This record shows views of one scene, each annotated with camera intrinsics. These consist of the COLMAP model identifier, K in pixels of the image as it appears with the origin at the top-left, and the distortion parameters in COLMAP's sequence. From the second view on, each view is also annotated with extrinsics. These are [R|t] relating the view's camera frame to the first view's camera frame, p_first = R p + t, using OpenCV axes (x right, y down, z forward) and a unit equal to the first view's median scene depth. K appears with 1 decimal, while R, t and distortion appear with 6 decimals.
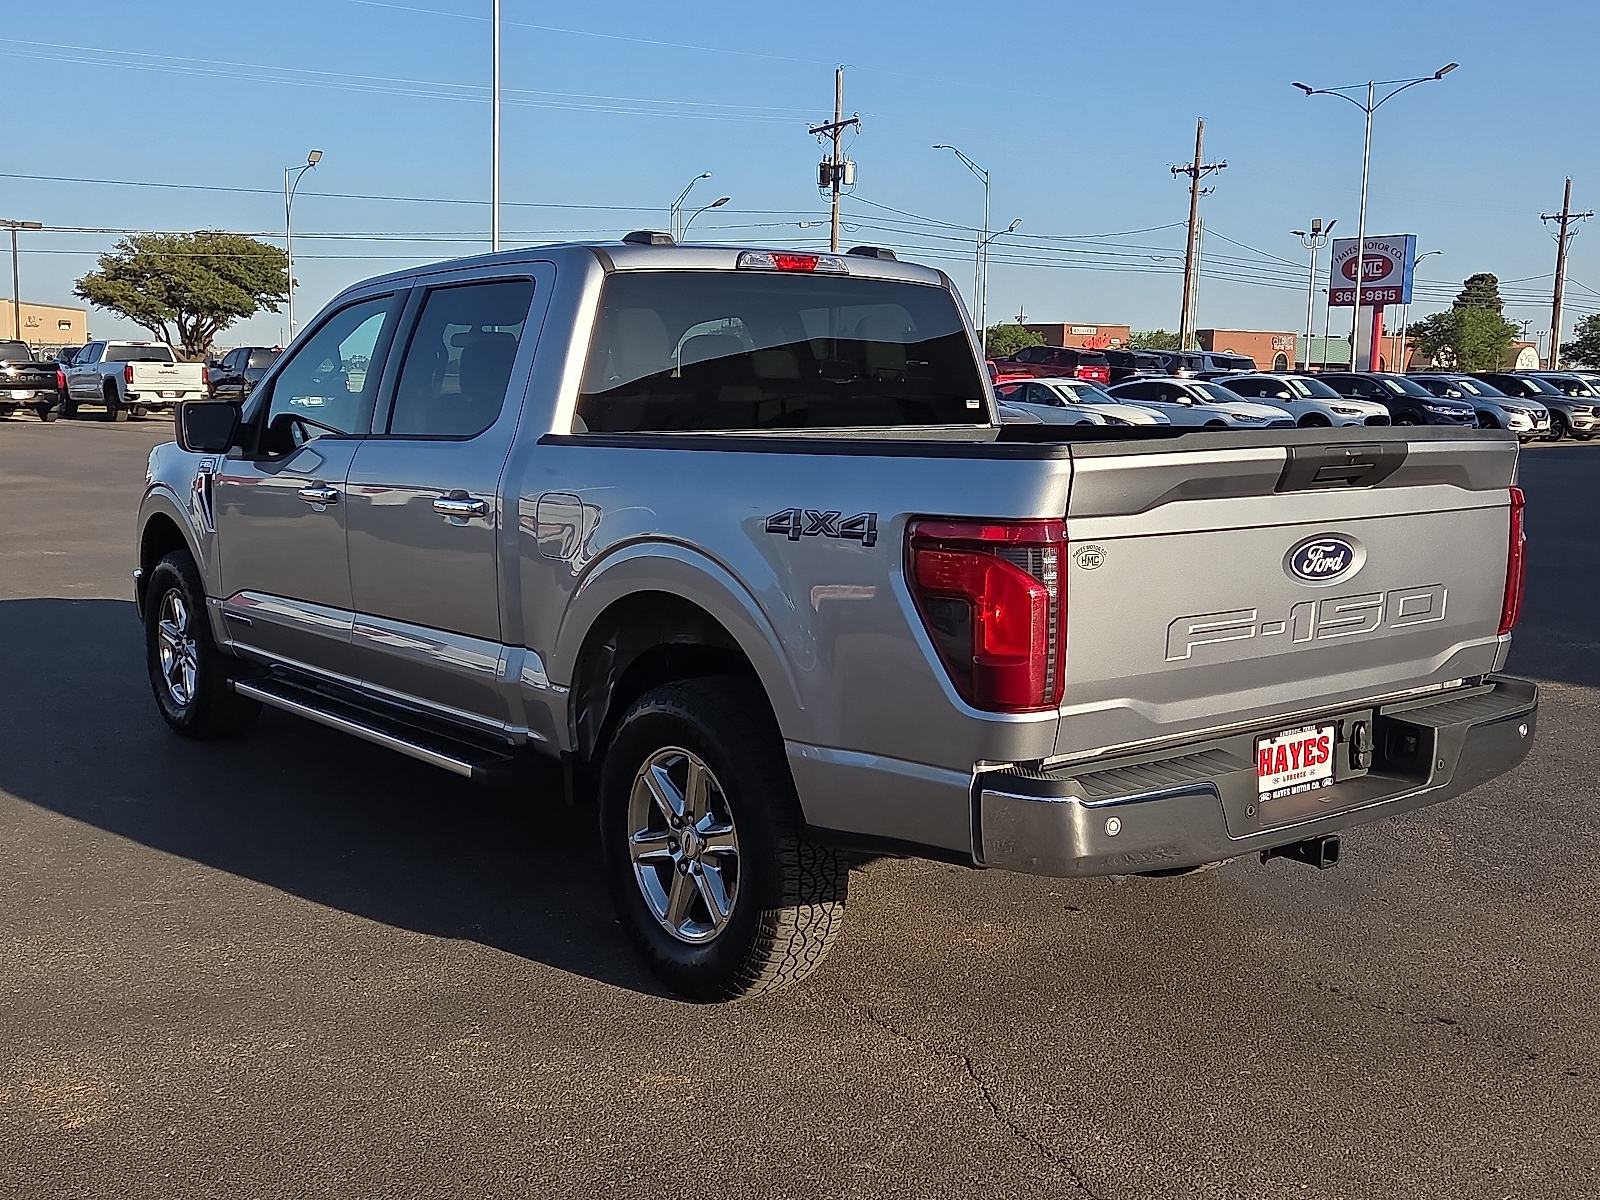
lens RADIAL K [[1695.6, 0, 809.6], [0, 1695.6, 612.0], [0, 0, 1]] dist [0.061461, 0.000000]
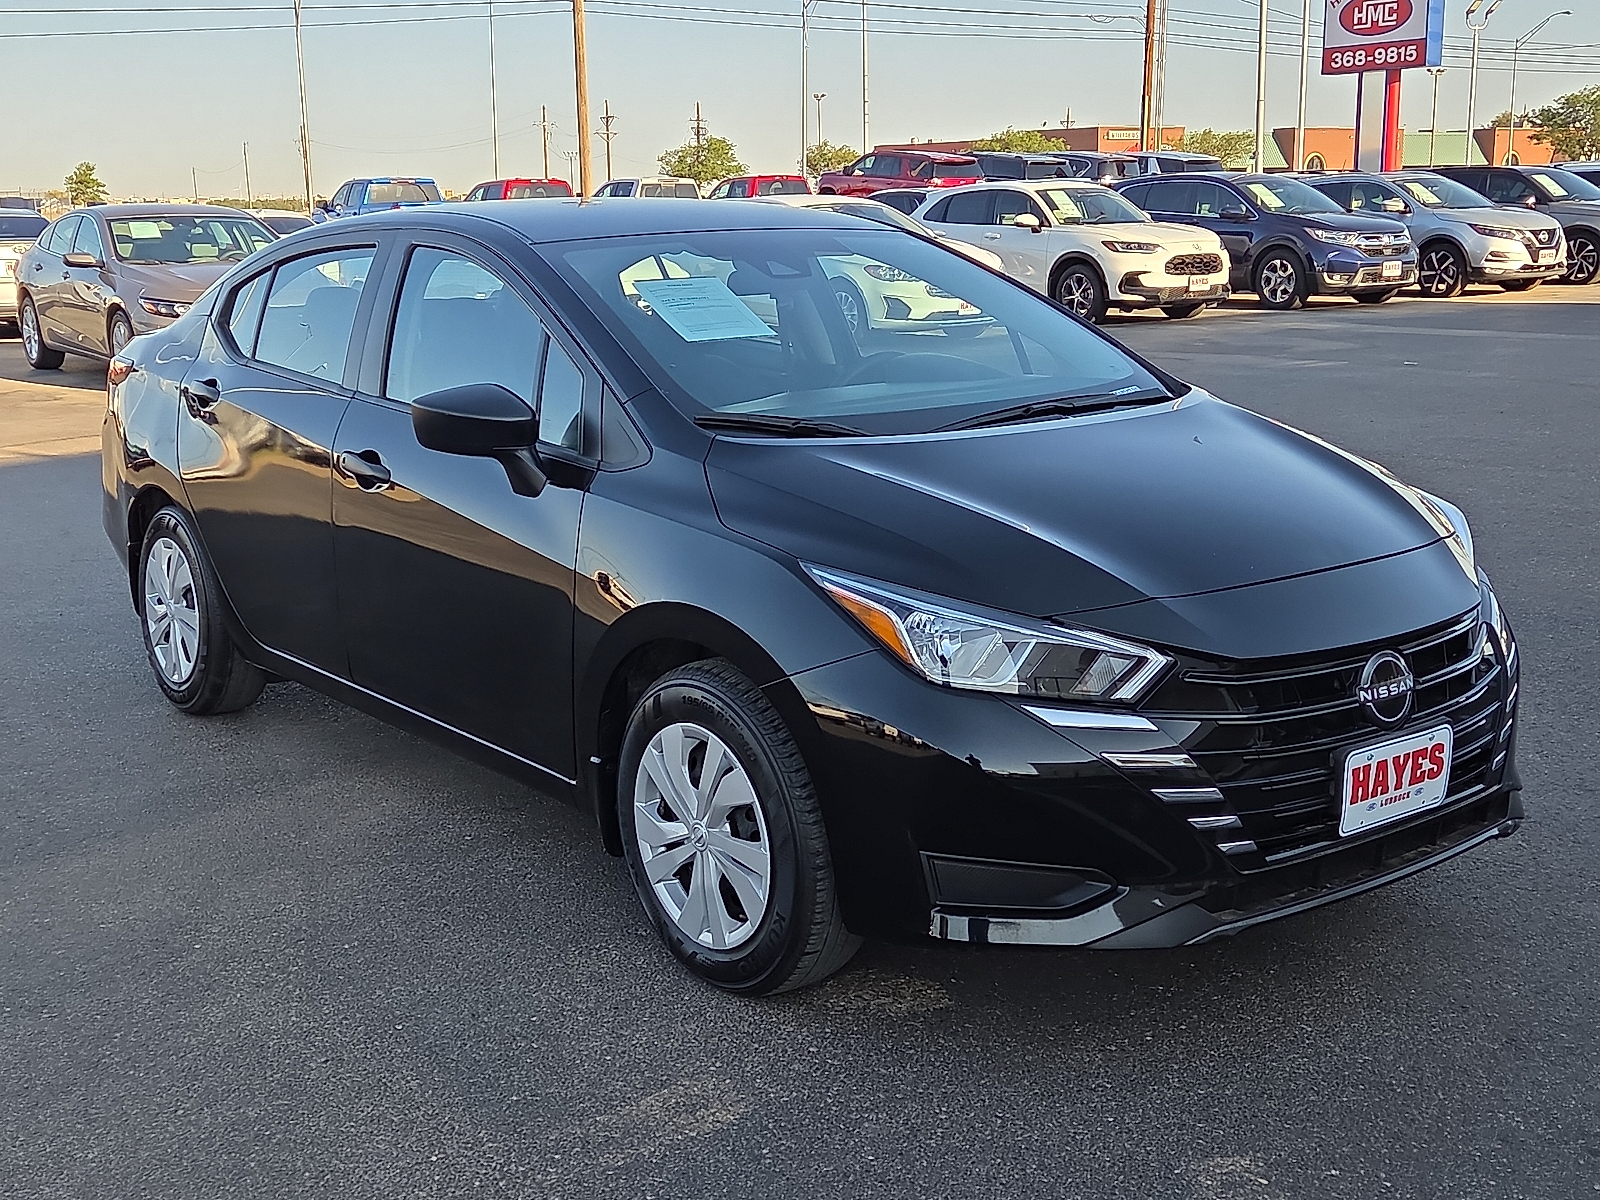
lens RADIAL K [[1950.5, 0, 795.5], [0, 1950.5, 596.5], [0, 0, 1]] dist [0.050057, 0.000000]
pose [[0.998690, -0.026506, -0.043772, 0.186956], [0.029066, 0.997839, 0.058924, -0.039543], [0.042115, -0.060119, 0.997302, 0.314625]]
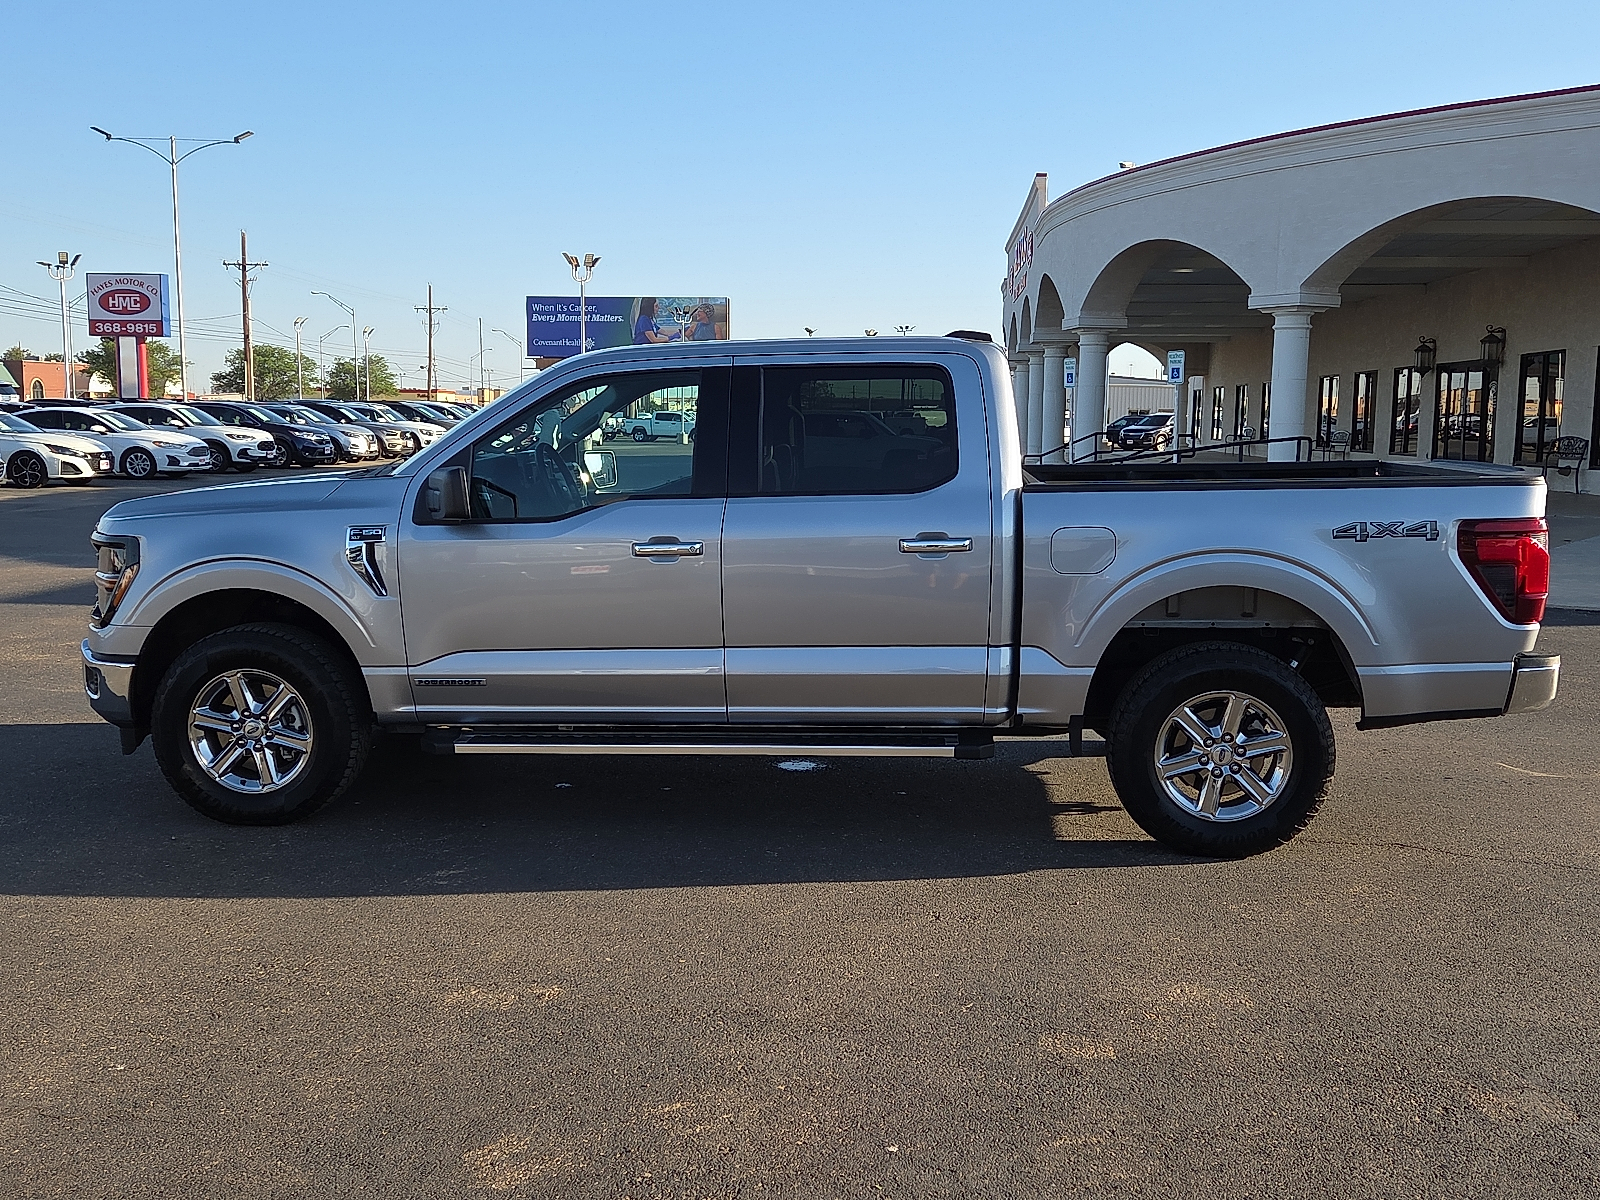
lens RADIAL K [[1529.3, 0, 805.9], [0, 1529.3, 600.7], [0, 0, 1]] dist [0.056207, 0.000000]
pose [[0.699641, -0.093105, 0.708402, -0.118793], [0.098145, 0.994598, 0.033789, -0.007570], [-0.707721, 0.045887, 0.705000, 0.027581]]
